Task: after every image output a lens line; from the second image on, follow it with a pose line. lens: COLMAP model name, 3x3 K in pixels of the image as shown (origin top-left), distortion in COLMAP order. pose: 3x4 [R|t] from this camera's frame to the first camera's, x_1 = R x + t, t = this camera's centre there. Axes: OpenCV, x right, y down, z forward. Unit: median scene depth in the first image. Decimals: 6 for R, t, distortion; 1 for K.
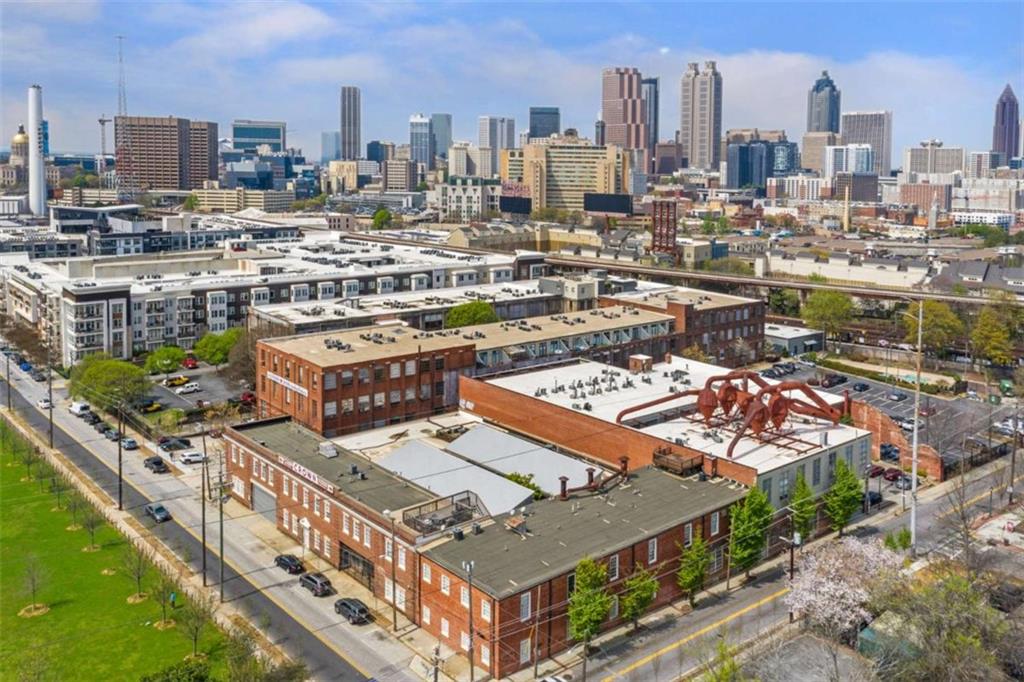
lens RADIAL K [[903.1, 0, 509.6], [0, 903.1, 301.2], [0, 0, 1]] dist [0.027247, 0.003245]
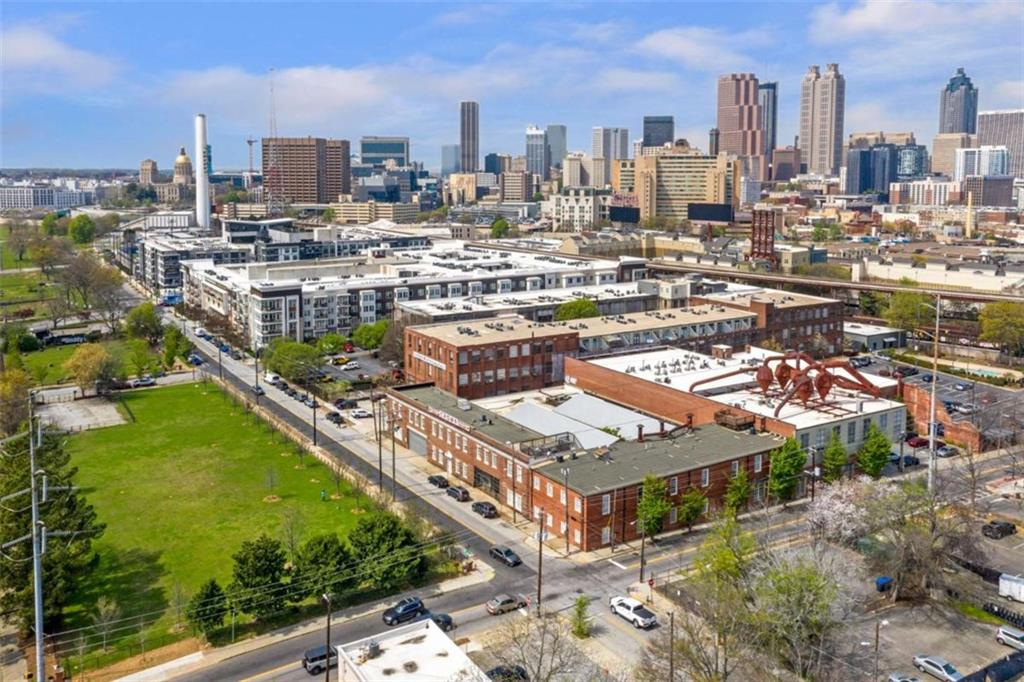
lens RADIAL K [[919.6, 0, 512.5], [0, 919.6, 338.4], [0, 0, 1]] dist [0.015418, 0.010805]
pose [[0.992396, 0.007747, -0.122844, 0.016147], [-0.004120, 0.999549, 0.029750, 0.011944], [0.123019, -0.029017, 0.991980, -0.150028]]
